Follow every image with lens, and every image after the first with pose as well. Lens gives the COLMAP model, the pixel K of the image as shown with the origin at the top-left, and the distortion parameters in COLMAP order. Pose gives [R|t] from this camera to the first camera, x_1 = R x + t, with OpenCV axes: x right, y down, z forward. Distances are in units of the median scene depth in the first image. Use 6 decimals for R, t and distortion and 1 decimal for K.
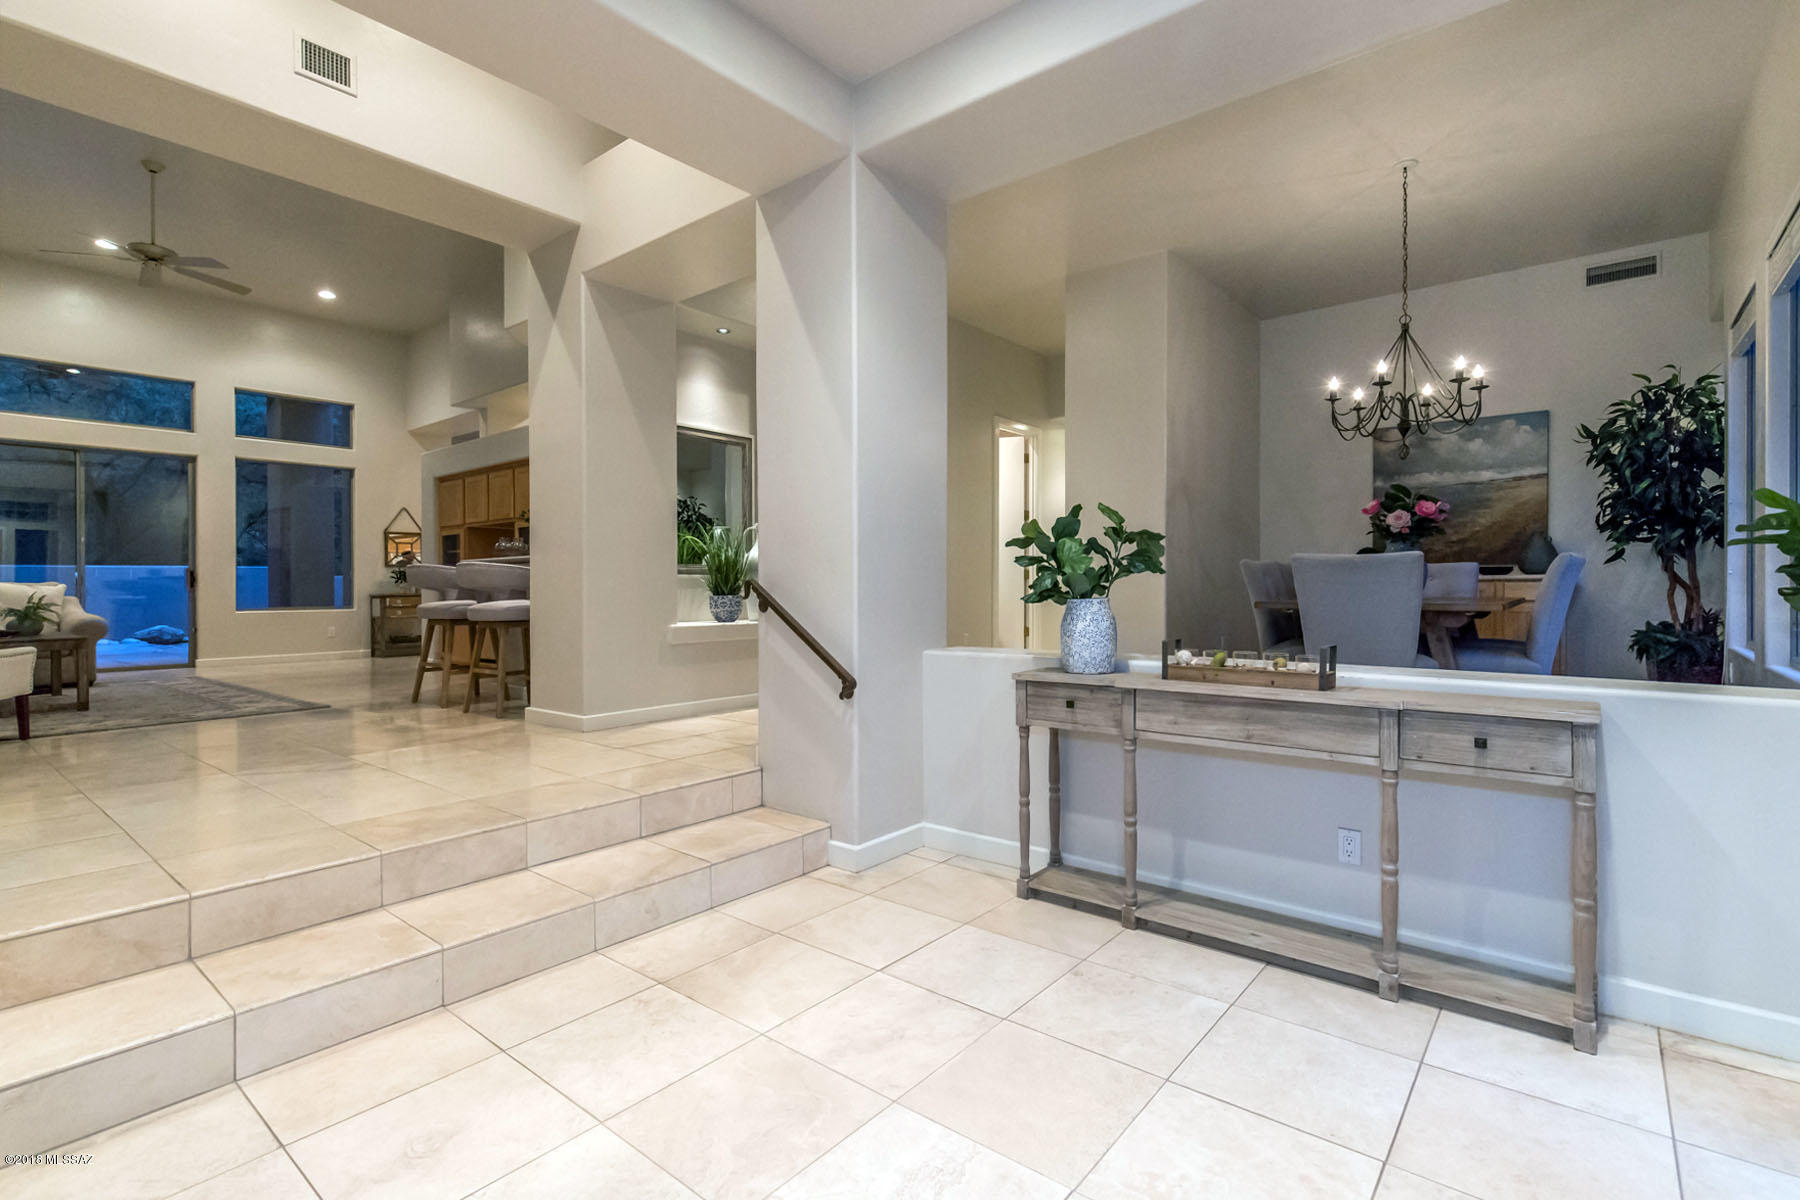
lens RADIAL K [[855.7, 0, 900.0], [0, 855.7, 600.0], [0, 0, 1]] dist [0.001790, 0.000660]
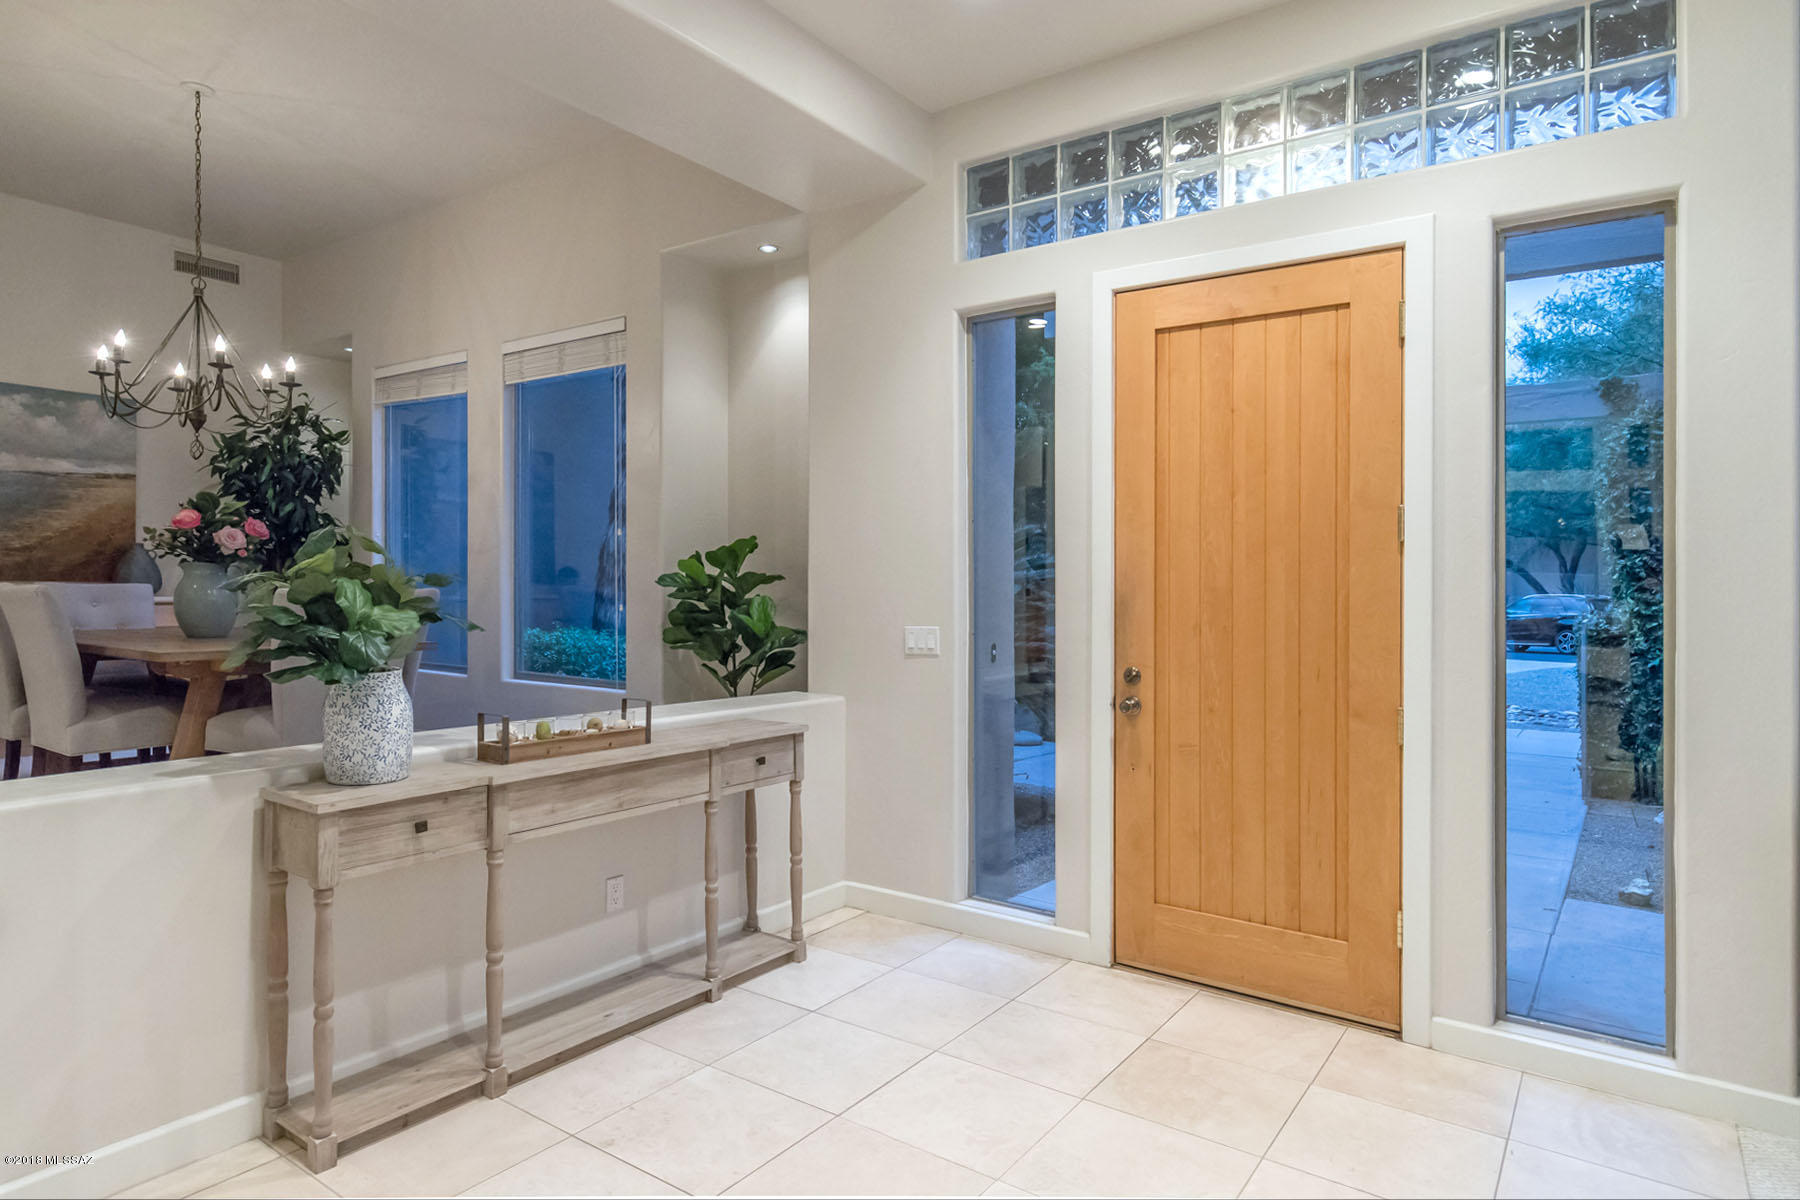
lens RADIAL K [[1012.4, 0, 922.7], [0, 1012.4, 584.9], [0, 0, 1]] dist [0.002220, 0.000690]
pose [[-0.086665, 0.005646, 0.996221, -0.362675], [0.003462, 0.999980, -0.005366, -0.037272], [-0.996231, 0.002984, -0.086683, 0.374703]]
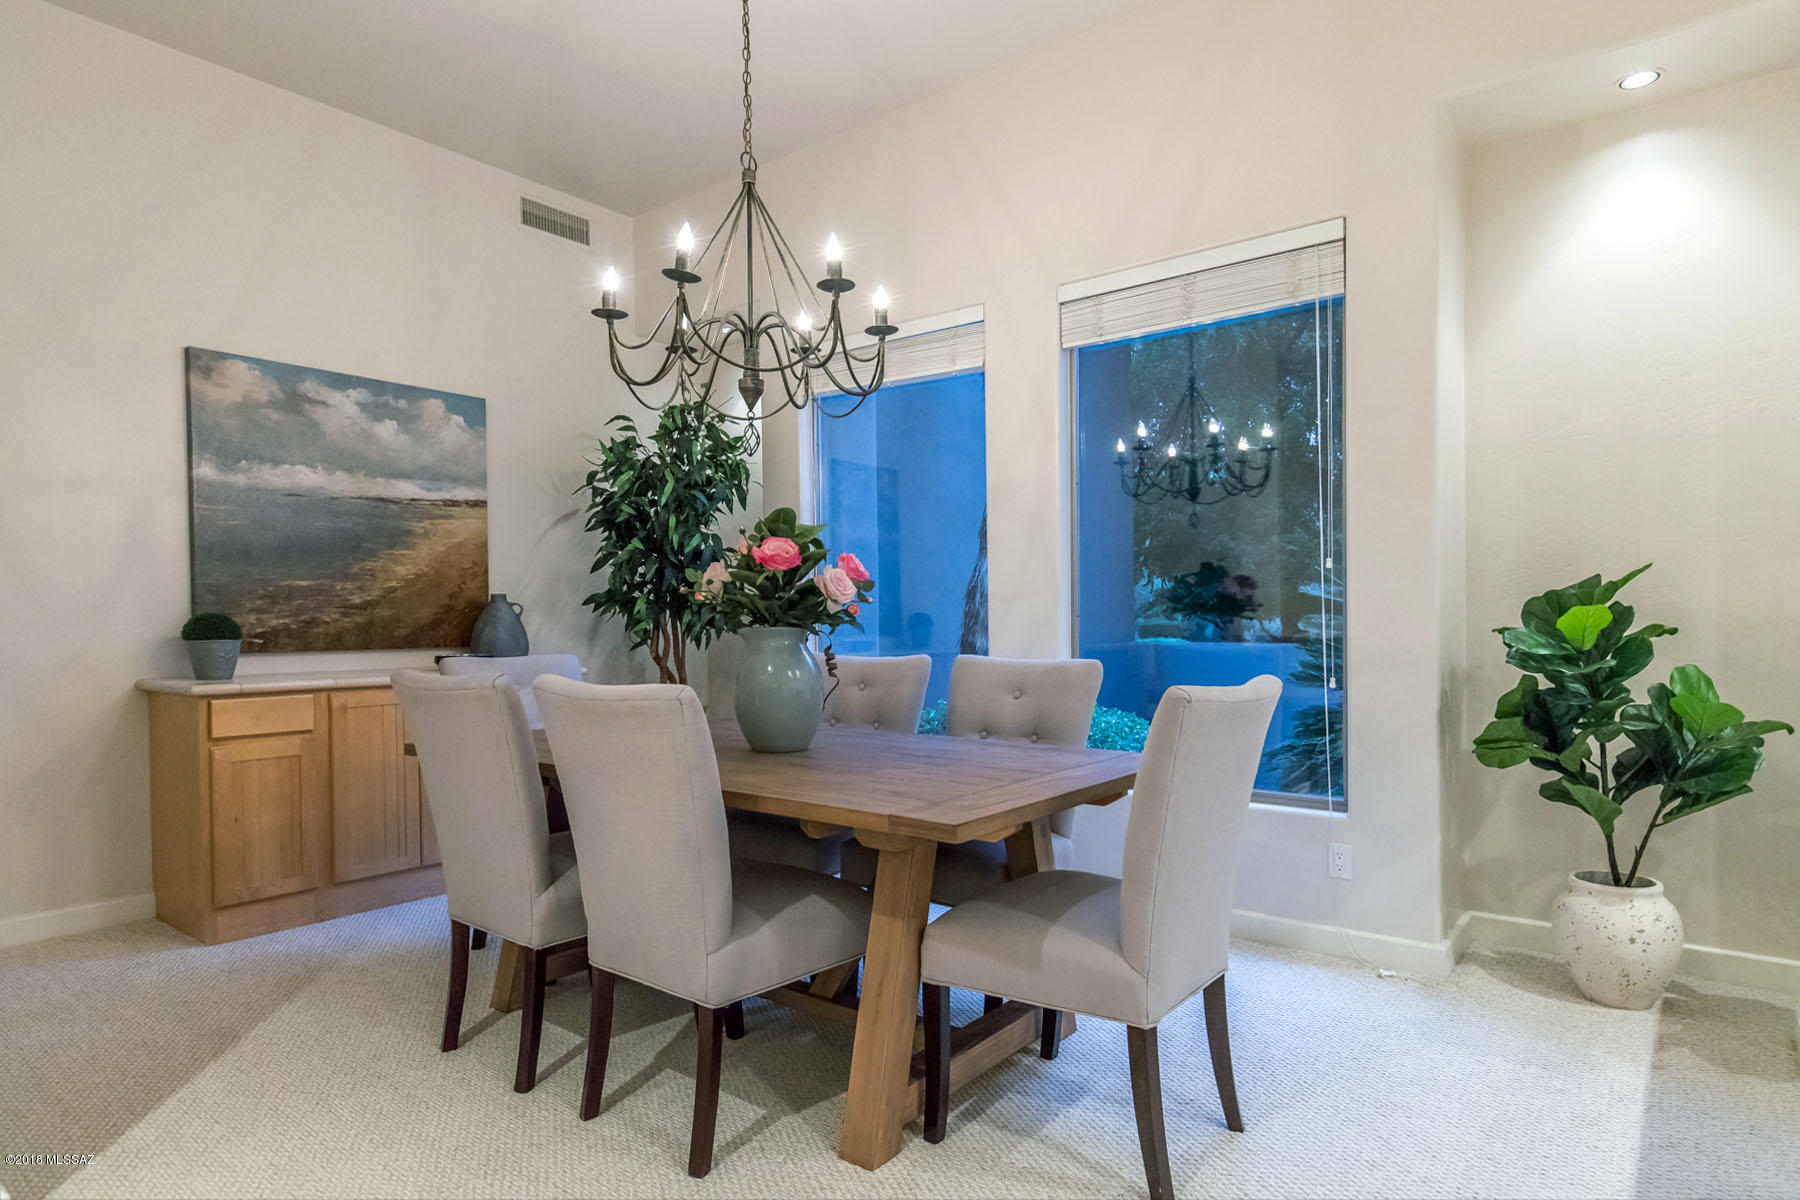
lens RADIAL K [[1021.1, 0, 955.4], [0, 1021.1, 630.1], [0, 0, 1]] dist [0.001738, 0.000909]
pose [[-0.027556, -0.004892, 0.999608, 0.010332], [0.021210, 0.999760, 0.005478, -0.061184], [-0.999395, 0.021352, -0.027446, 0.813480]]
